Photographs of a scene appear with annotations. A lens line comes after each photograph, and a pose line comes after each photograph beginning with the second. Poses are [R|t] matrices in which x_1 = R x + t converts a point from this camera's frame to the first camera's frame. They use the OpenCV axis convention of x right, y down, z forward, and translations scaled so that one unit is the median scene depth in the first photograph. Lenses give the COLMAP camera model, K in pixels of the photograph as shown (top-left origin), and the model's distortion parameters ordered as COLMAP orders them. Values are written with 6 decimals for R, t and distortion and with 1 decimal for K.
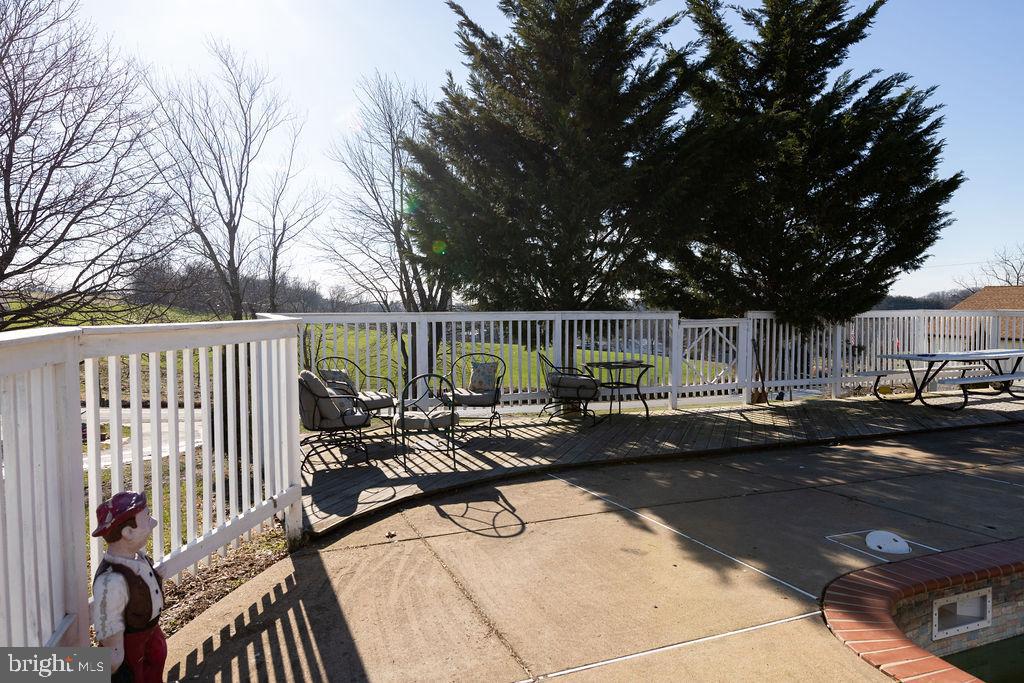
lens RADIAL K [[705.8, 0, 513.1], [0, 705.8, 339.6], [0, 0, 1]] dist [-0.001997, 0.000520]
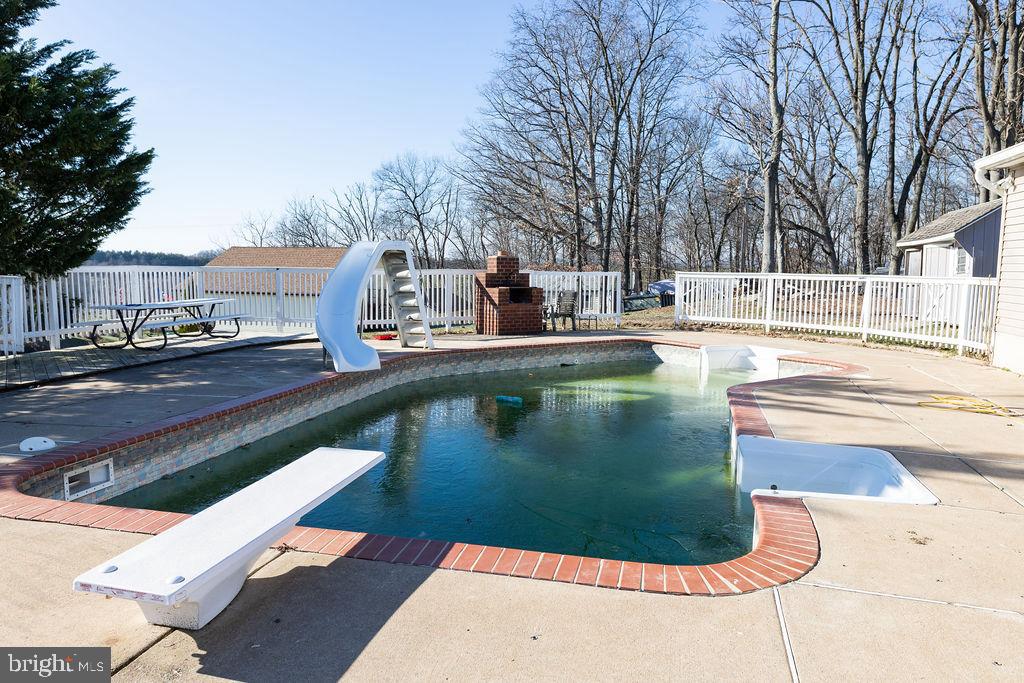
lens RADIAL K [[705.8, 0, 507.0], [0, 705.8, 343.8], [0, 0, 1]] dist [-0.001997, 0.000520]
pose [[0.583798, -0.078629, 0.808083, 0.001154], [0.024563, 0.996554, 0.079222, 0.009151], [-0.811527, -0.026401, 0.583718, -0.179609]]
